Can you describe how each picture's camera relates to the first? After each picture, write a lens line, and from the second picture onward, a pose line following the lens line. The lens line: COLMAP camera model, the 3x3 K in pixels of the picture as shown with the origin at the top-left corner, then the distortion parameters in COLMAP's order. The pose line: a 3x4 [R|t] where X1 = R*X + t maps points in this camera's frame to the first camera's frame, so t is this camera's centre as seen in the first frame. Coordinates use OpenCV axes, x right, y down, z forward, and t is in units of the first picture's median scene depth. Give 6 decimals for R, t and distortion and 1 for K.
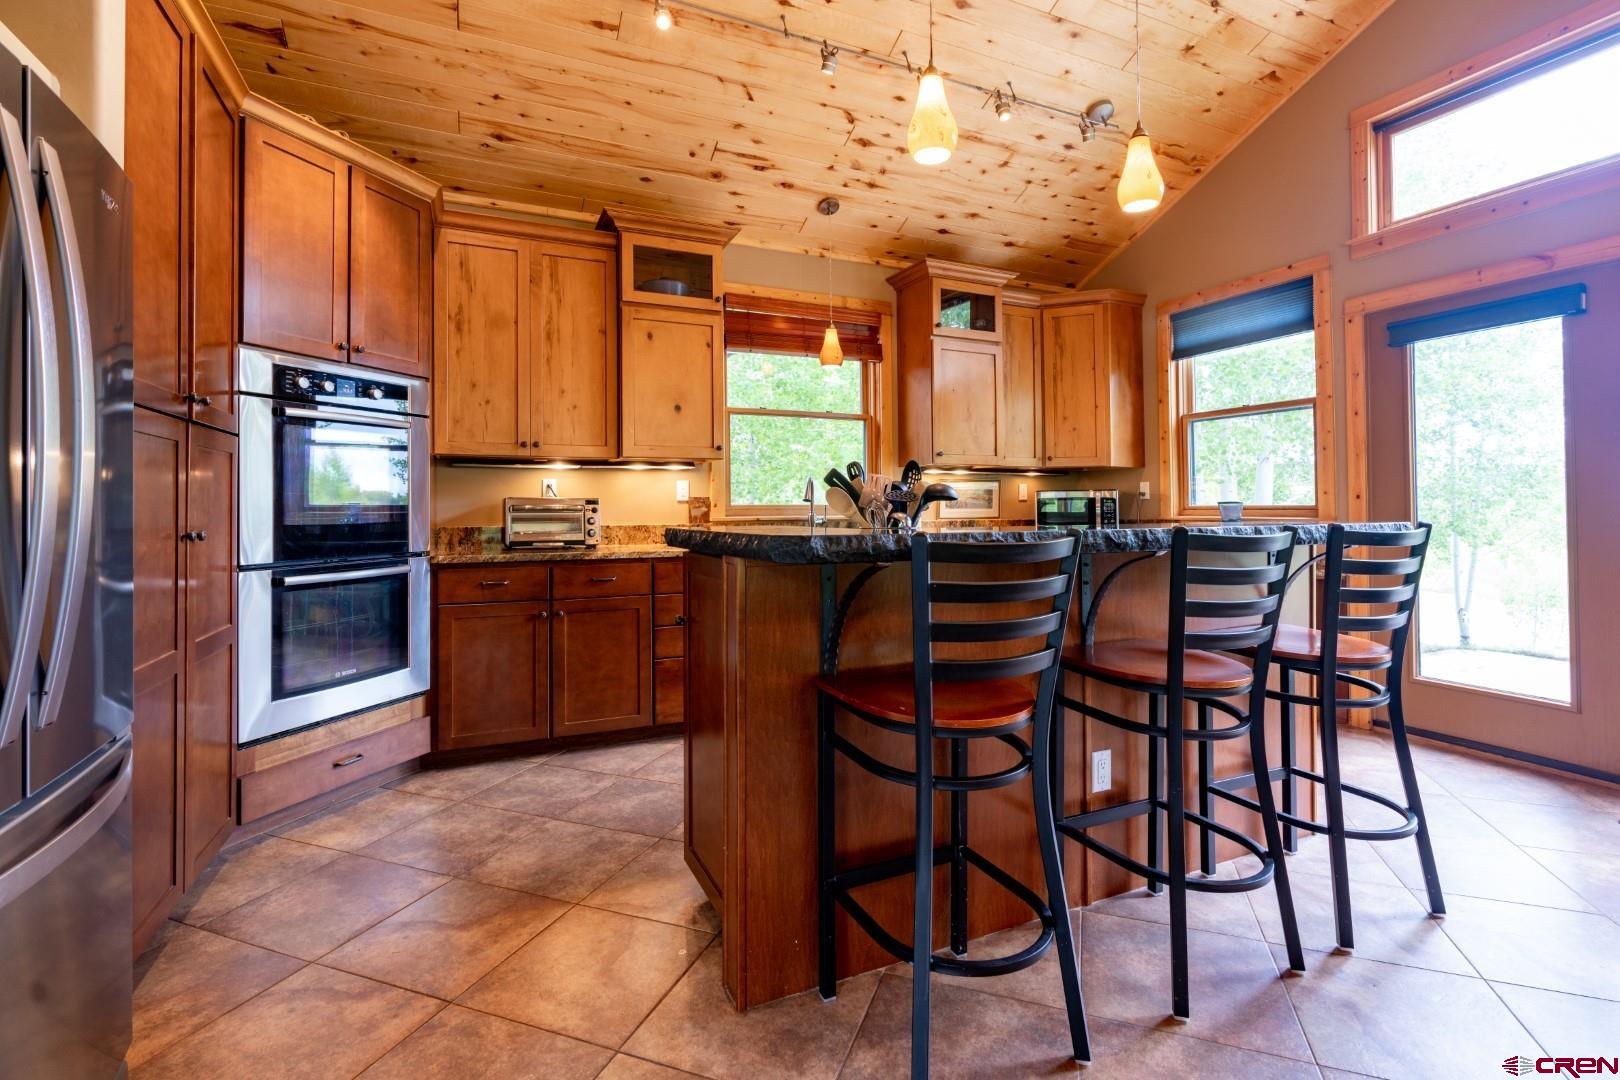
lens RADIAL K [[736.7, 0, 812.3], [0, 736.7, 517.6], [0, 0, 1]] dist [-0.000126, 0.000087]
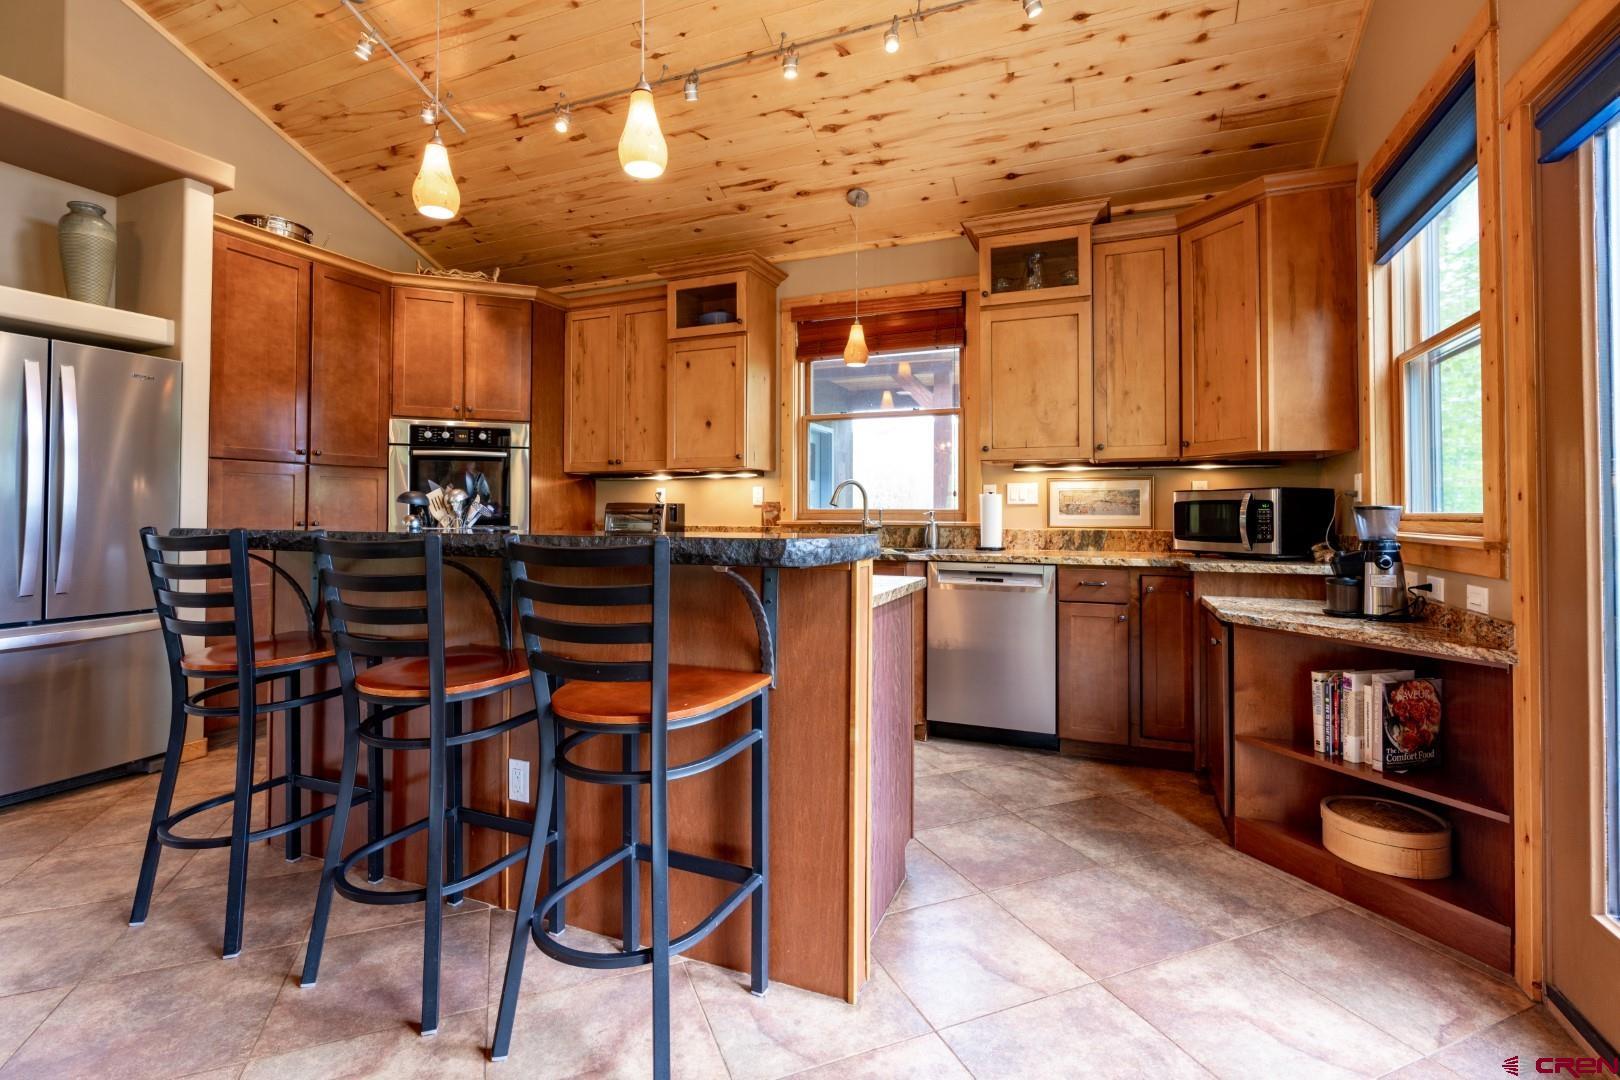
lens RADIAL K [[736.7, 0, 812.3], [0, 736.7, 517.6], [0, 0, 1]] dist [-0.000126, 0.000087]
pose [[0.680367, 0.012145, -0.732771, 0.747057], [-0.016465, 0.999864, 0.001284, -0.007643], [0.732686, 0.011191, 0.680474, 0.336885]]
